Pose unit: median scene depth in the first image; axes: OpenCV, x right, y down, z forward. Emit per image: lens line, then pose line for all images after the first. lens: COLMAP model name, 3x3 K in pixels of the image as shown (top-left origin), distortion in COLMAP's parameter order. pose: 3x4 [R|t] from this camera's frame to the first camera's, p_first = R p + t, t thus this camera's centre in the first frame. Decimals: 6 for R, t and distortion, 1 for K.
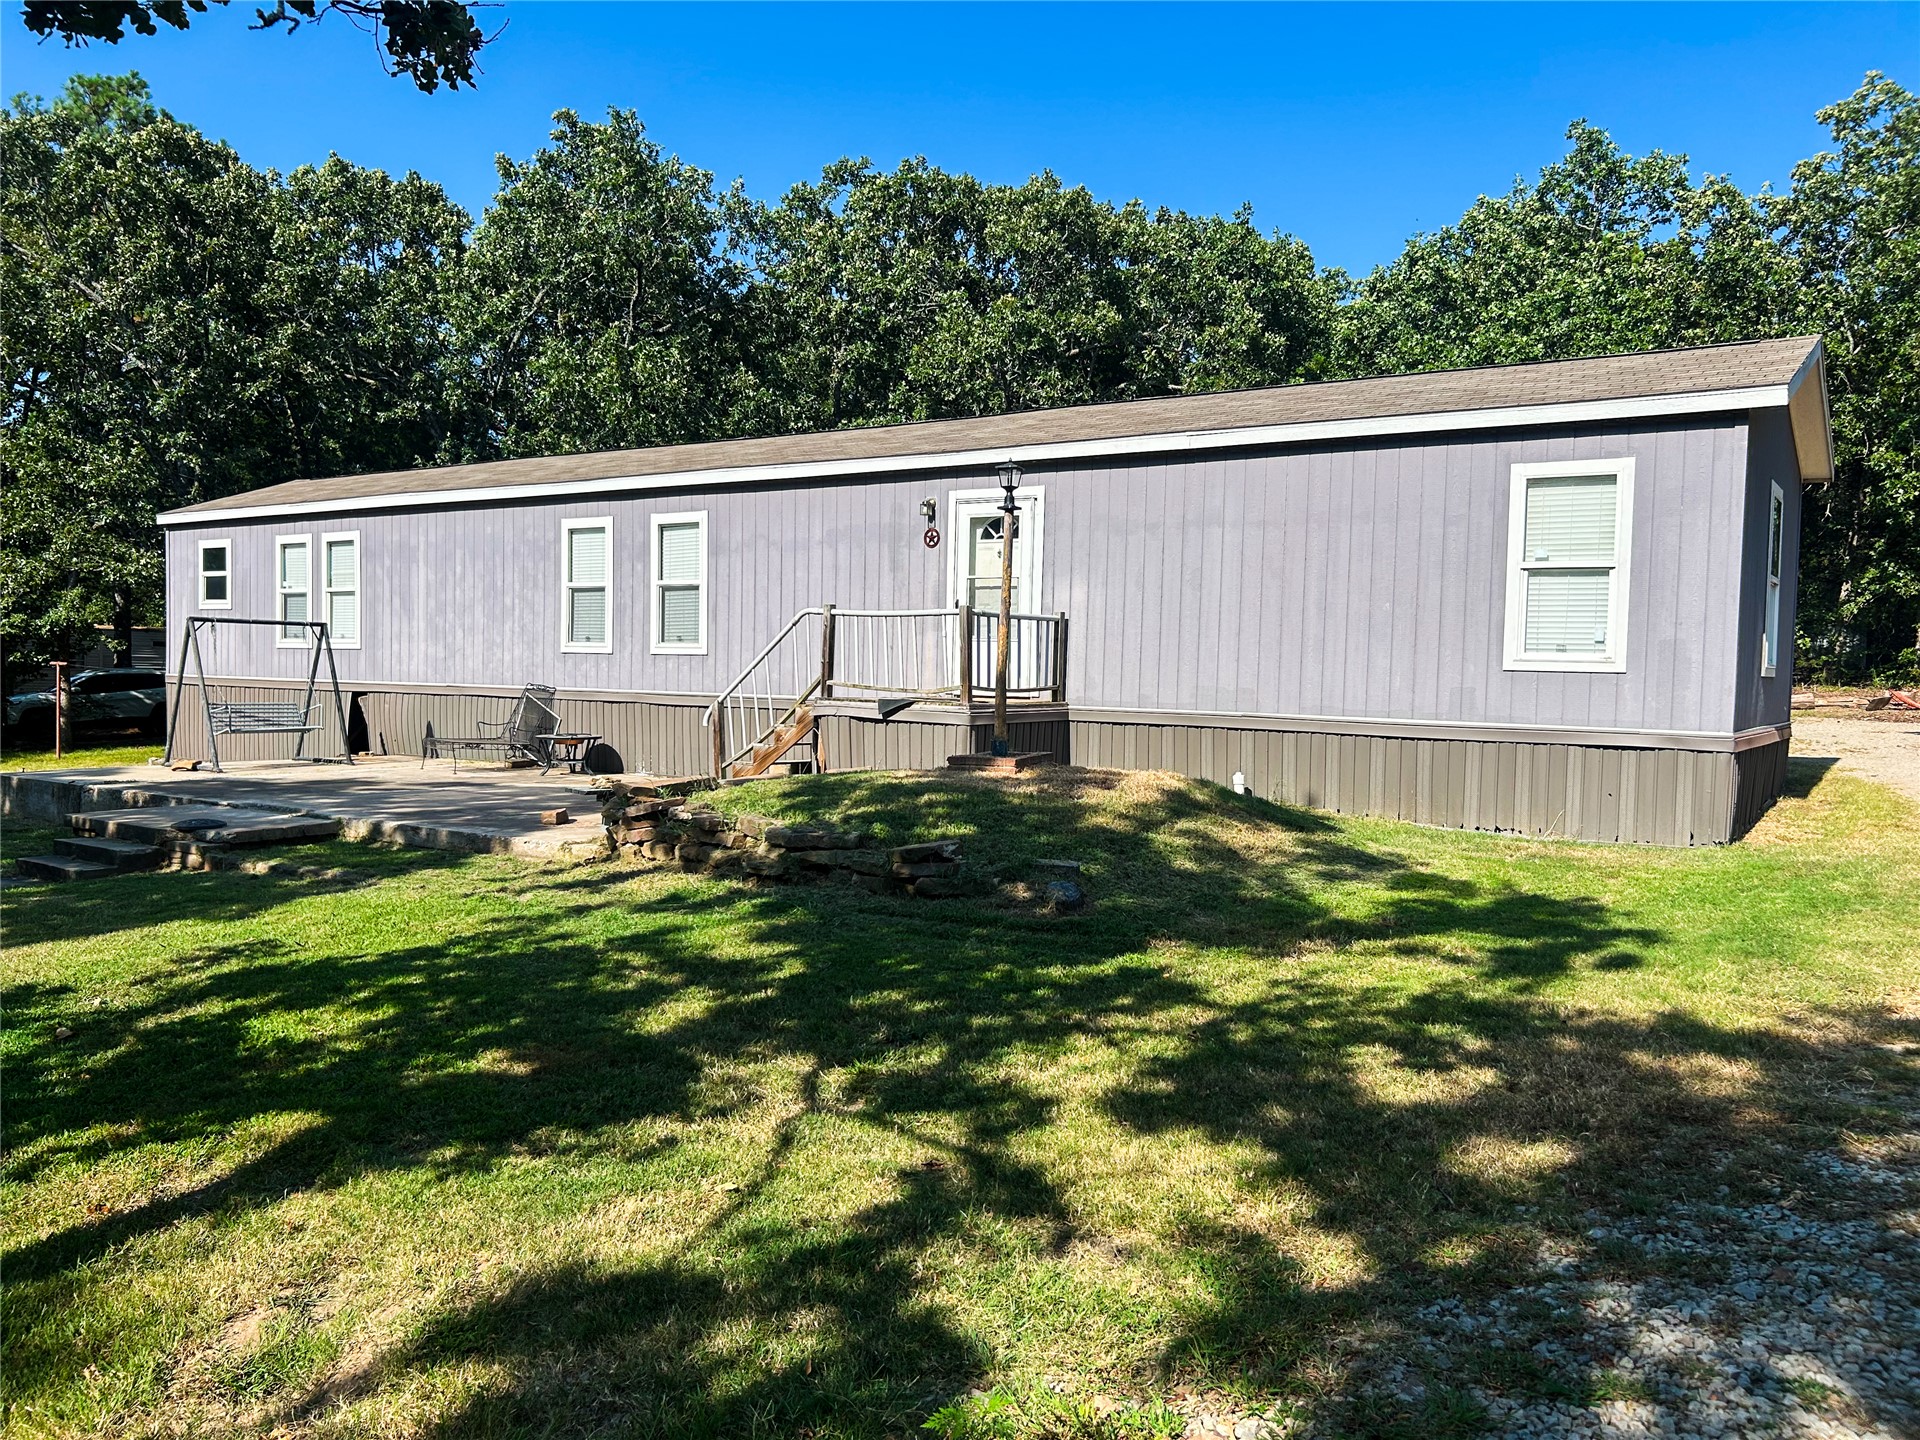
lens RADIAL K [[1444.0, 0, 975.8], [0, 1444.0, 729.8], [0, 0, 1]] dist [0.061902, -0.073043]
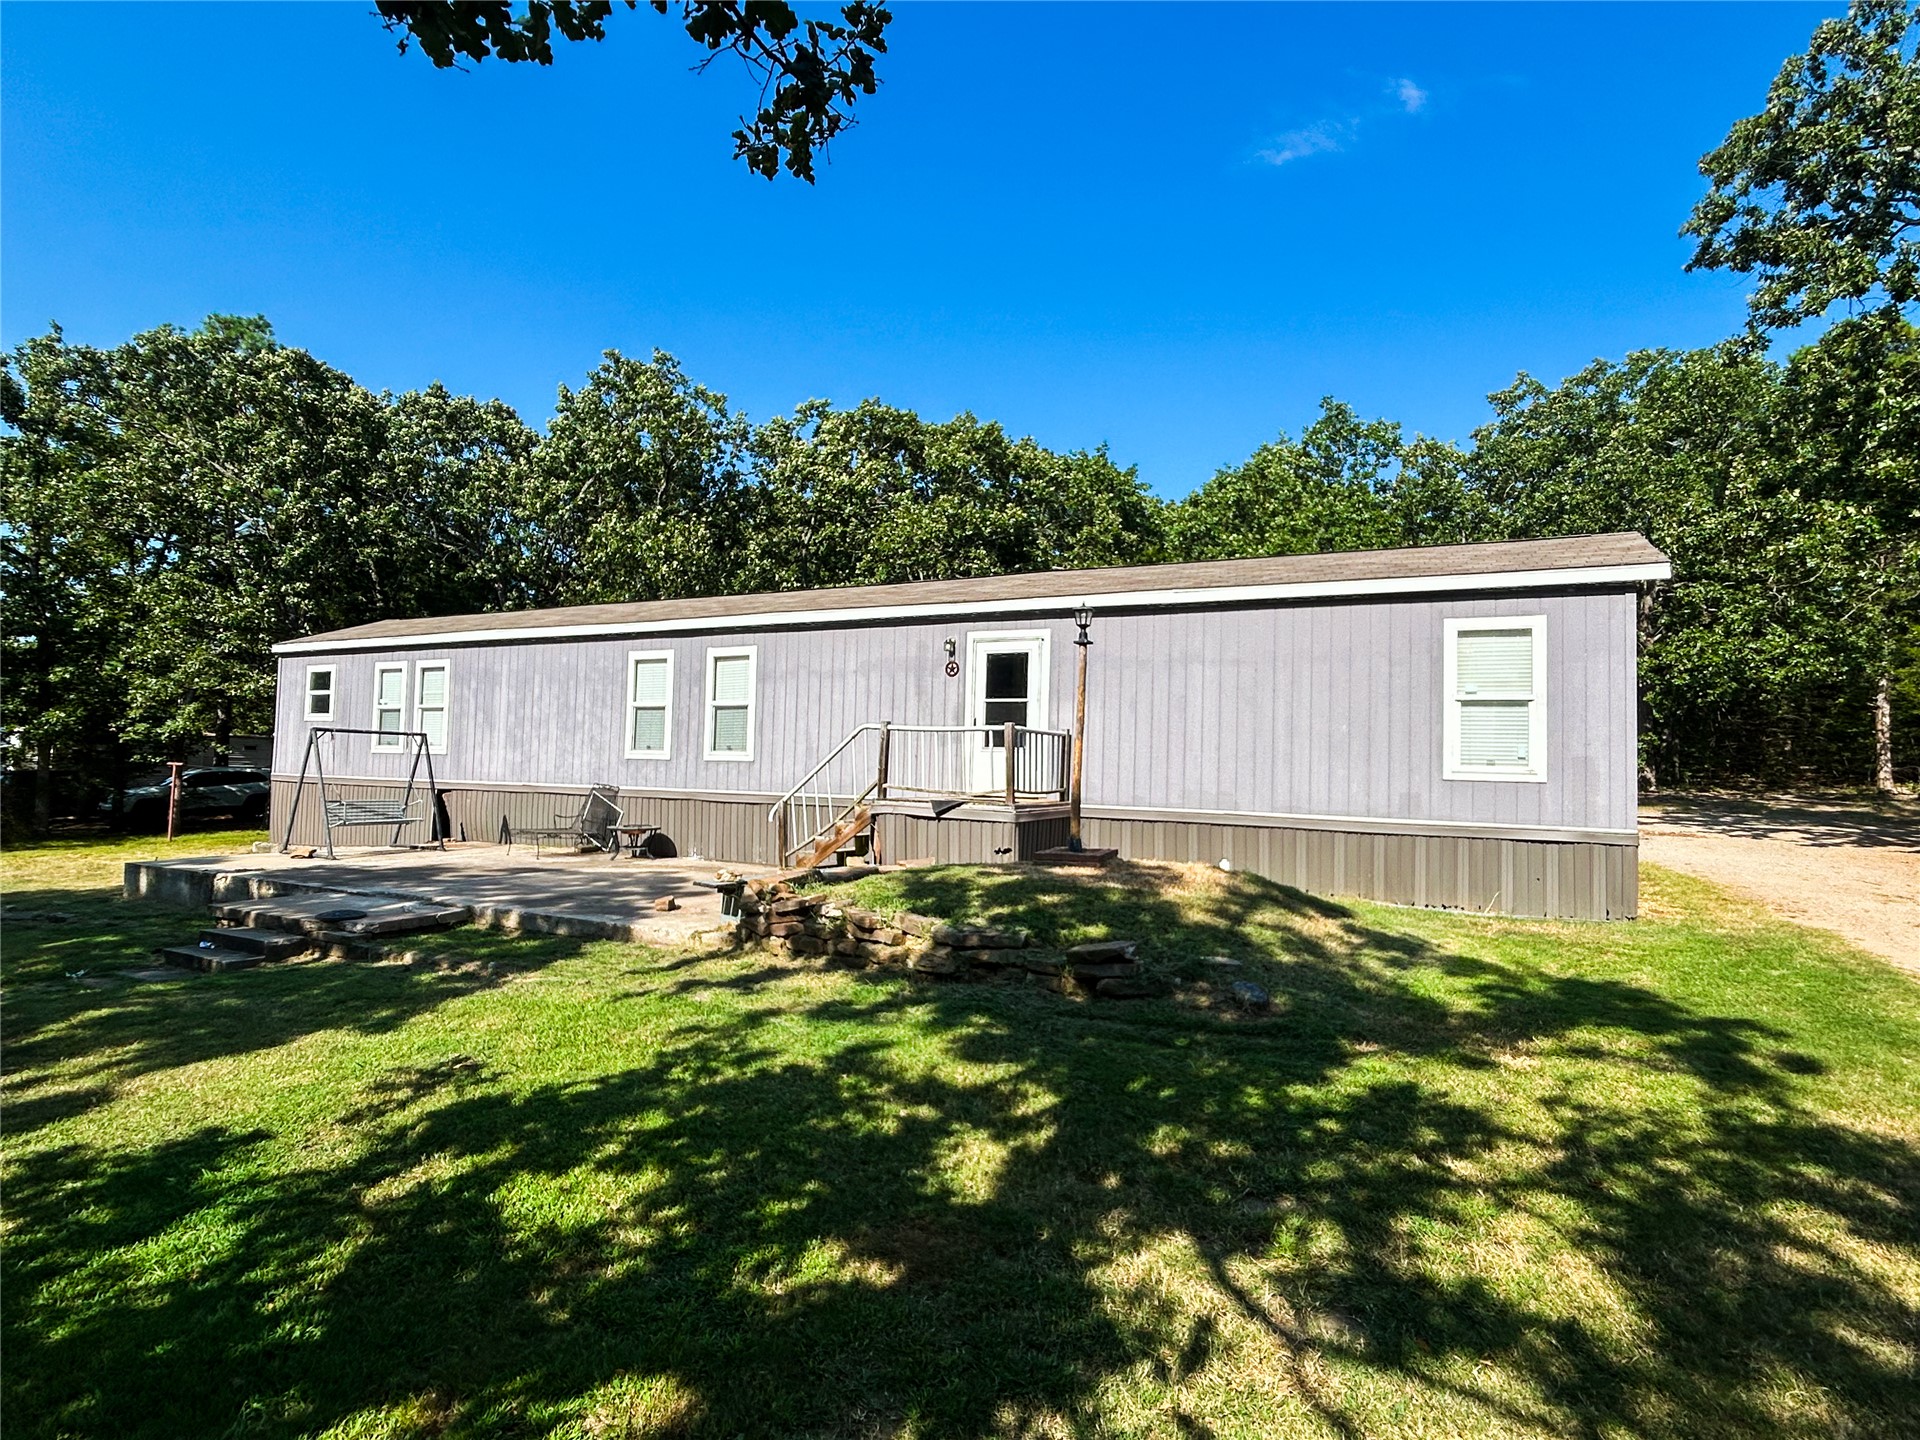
lens RADIAL K [[993.0, 0, 952.1], [0, 993.0, 720.8], [0, 0, 1]] dist [0.000314, 0.002228]
pose [[0.993006, 0.008615, 0.117750, -0.111526], [0.001480, 0.996348, -0.085377, -0.012822], [-0.118055, 0.084954, 0.989366, 0.130735]]
